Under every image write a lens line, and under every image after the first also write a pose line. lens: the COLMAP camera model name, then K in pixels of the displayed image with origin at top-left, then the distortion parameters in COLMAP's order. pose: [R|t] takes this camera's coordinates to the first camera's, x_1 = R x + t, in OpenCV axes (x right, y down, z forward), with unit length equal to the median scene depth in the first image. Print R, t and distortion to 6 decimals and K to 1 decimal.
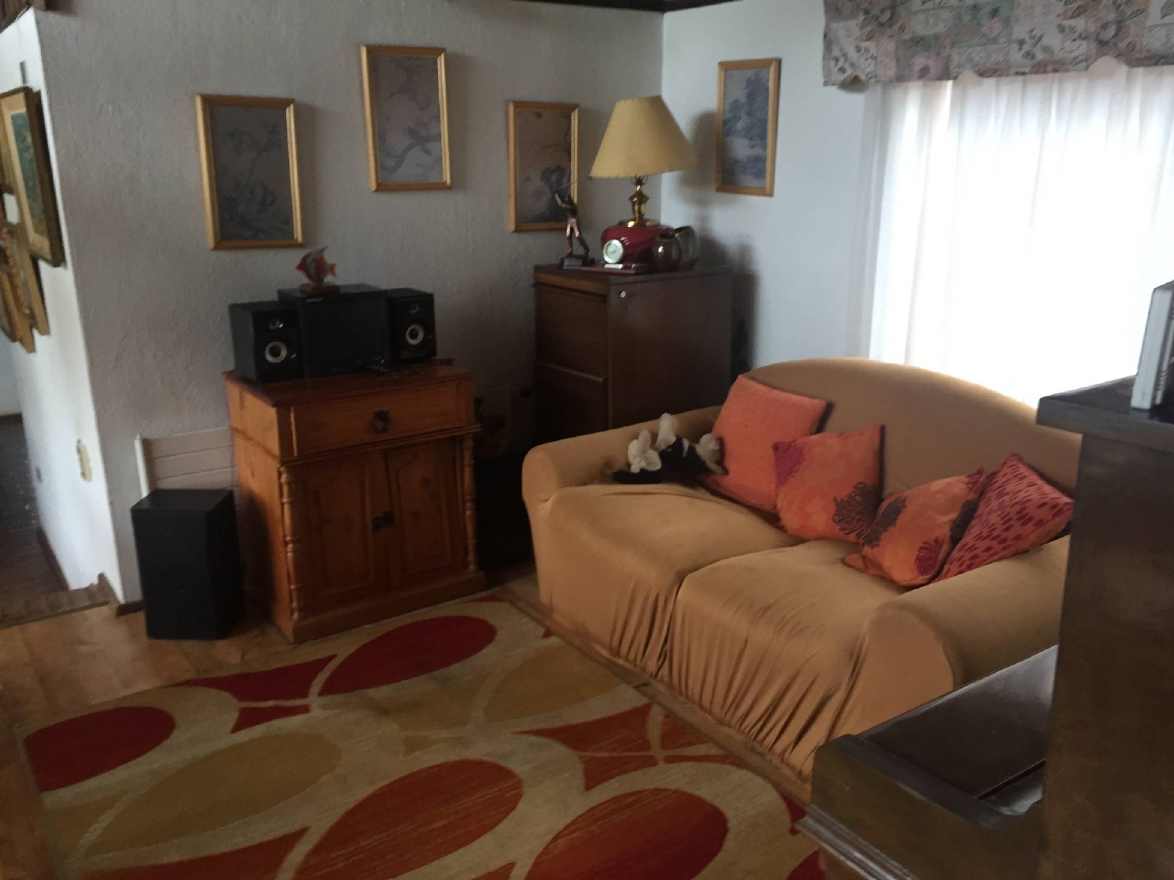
lens RADIAL K [[1013.9, 0, 587.0], [0, 1013.9, 440.0], [0, 0, 1]] dist [0.108794, -0.157777]
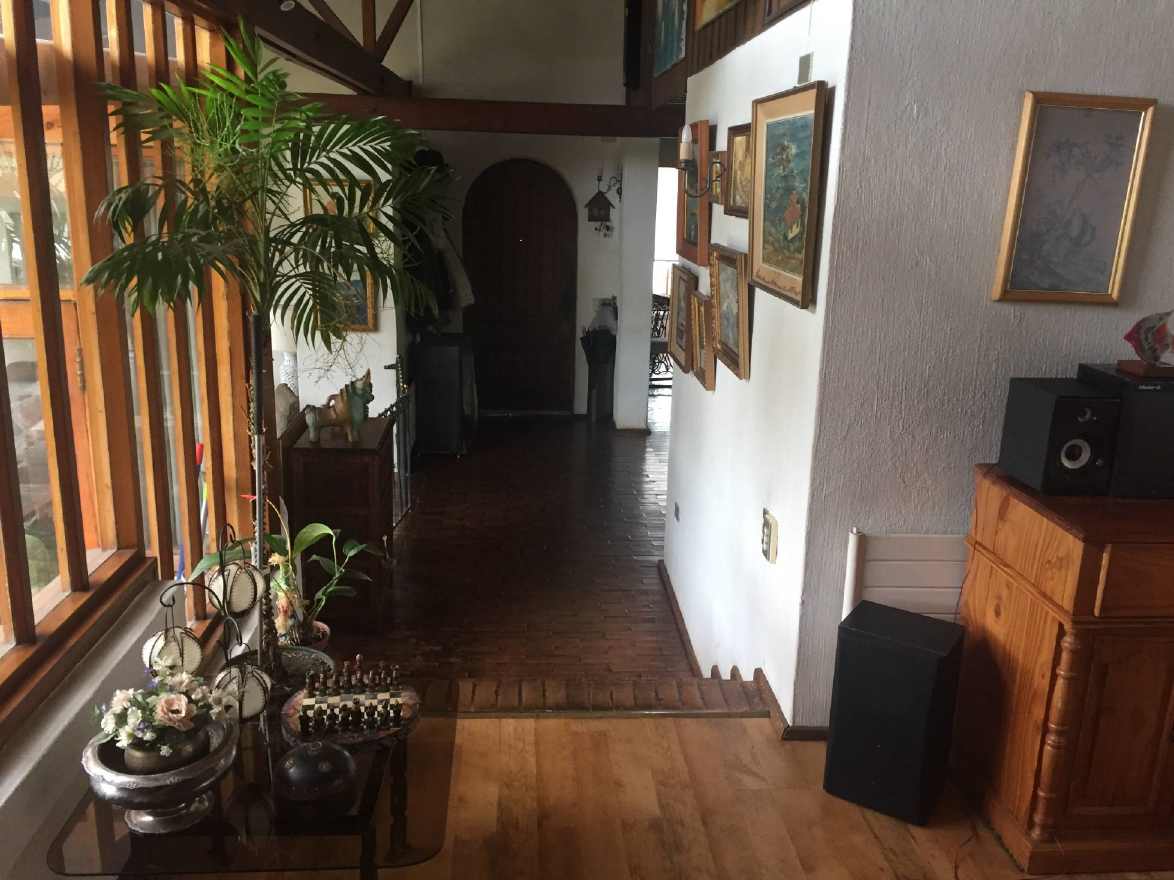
lens RADIAL K [[1013.9, 0, 587.0], [0, 1013.9, 440.0], [0, 0, 1]] dist [0.108794, -0.157777]
pose [[0.853836, 0.160385, -0.495218, -0.236946], [-0.177245, 0.984079, 0.013114, -0.044370], [0.489437, 0.076578, 0.868670, 0.223438]]
